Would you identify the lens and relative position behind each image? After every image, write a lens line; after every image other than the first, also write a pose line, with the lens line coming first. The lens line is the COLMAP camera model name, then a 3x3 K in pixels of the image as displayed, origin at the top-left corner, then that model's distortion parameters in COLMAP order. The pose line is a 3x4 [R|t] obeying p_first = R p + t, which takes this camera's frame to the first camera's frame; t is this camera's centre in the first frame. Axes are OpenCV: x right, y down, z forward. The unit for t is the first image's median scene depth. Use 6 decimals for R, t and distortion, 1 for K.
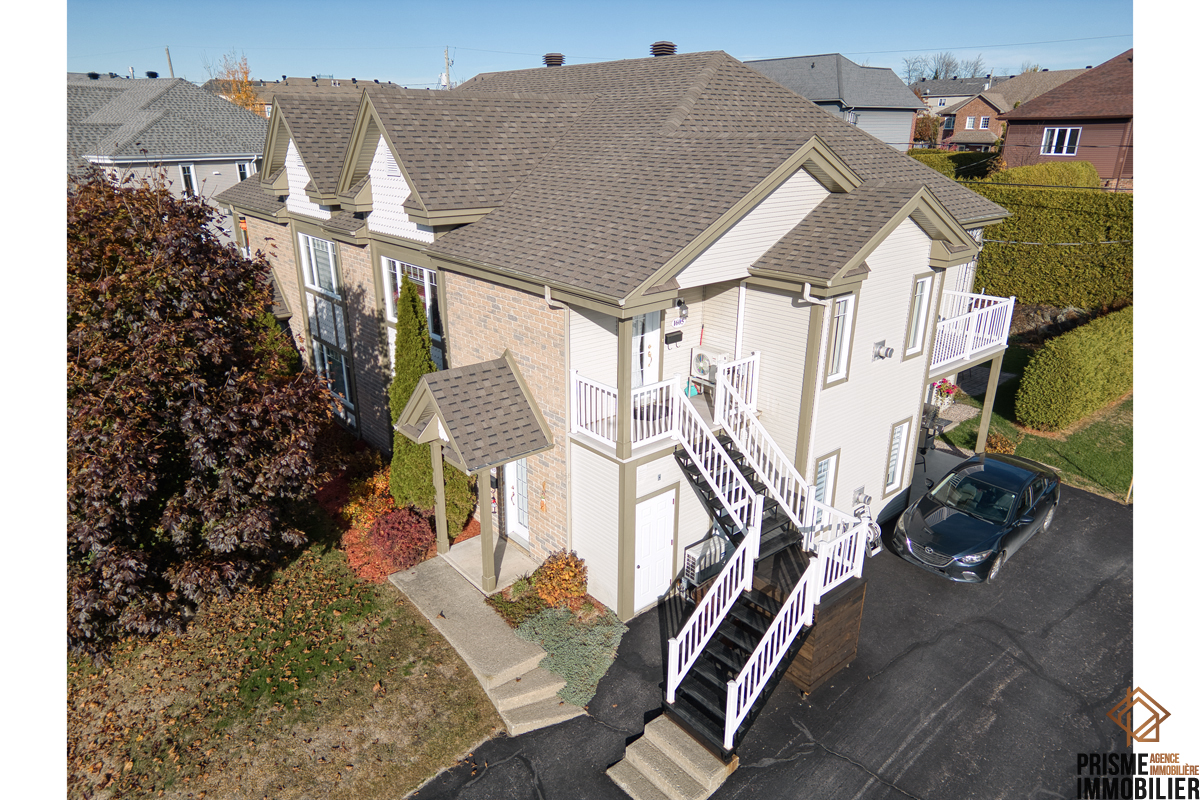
lens RADIAL K [[737.9, 0, 599.8], [0, 737.9, 404.0], [0, 0, 1]] dist [0.075916, -0.066062]
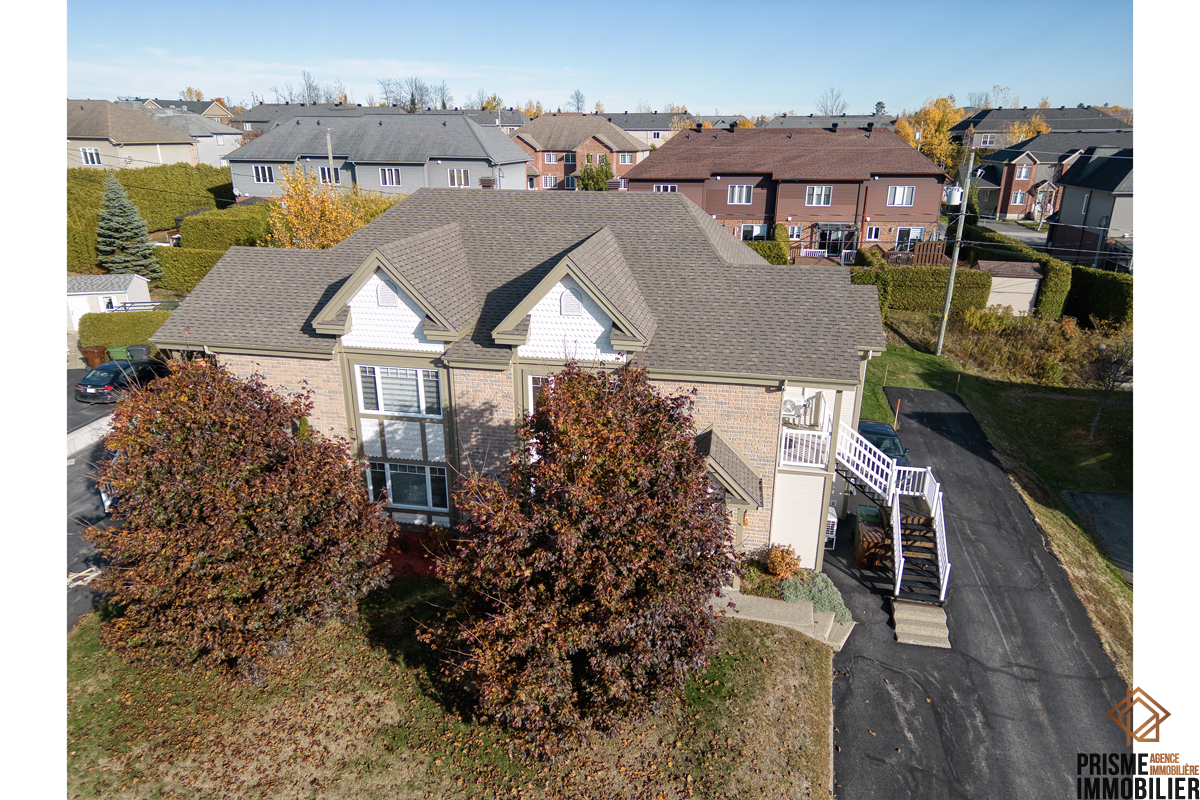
lens RADIAL K [[741.1, 0, 597.3], [0, 741.1, 403.4], [0, 0, 1]] dist [0.054925, -0.041103]
pose [[0.780321, -0.213669, 0.587746, -1.006802], [0.216623, 0.973989, 0.066485, -0.228396], [-0.586664, 0.075440, 0.806309, -0.045122]]
